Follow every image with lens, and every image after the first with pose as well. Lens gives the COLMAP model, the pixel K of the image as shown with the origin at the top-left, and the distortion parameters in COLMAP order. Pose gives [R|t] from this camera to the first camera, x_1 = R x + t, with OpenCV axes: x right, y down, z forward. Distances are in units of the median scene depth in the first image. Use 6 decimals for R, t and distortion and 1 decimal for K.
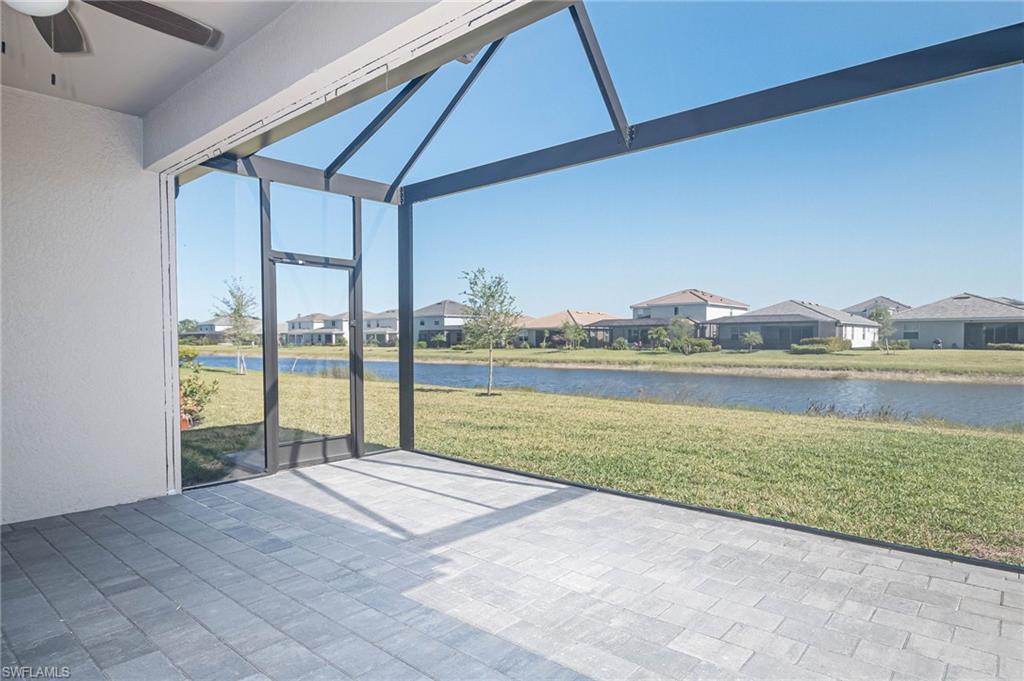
lens RADIAL K [[628.5, 0, 509.6], [0, 628.5, 345.5], [0, 0, 1]] dist [0.002727, 0.001084]
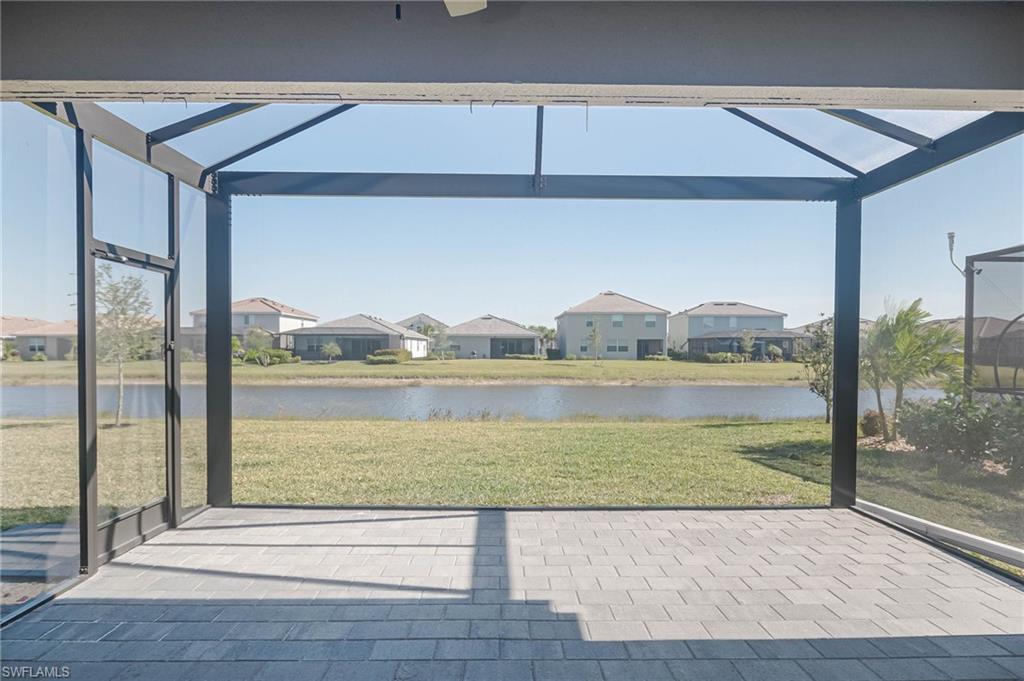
lens RADIAL K [[628.5, 0, 509.6], [0, 628.5, 345.5], [0, 0, 1]] dist [0.002727, 0.001084]
pose [[0.711829, 0.005821, 0.702329, -0.153397], [0.001419, 0.999952, -0.009725, -0.008931], [-0.702352, 0.007919, 0.711786, 0.062377]]
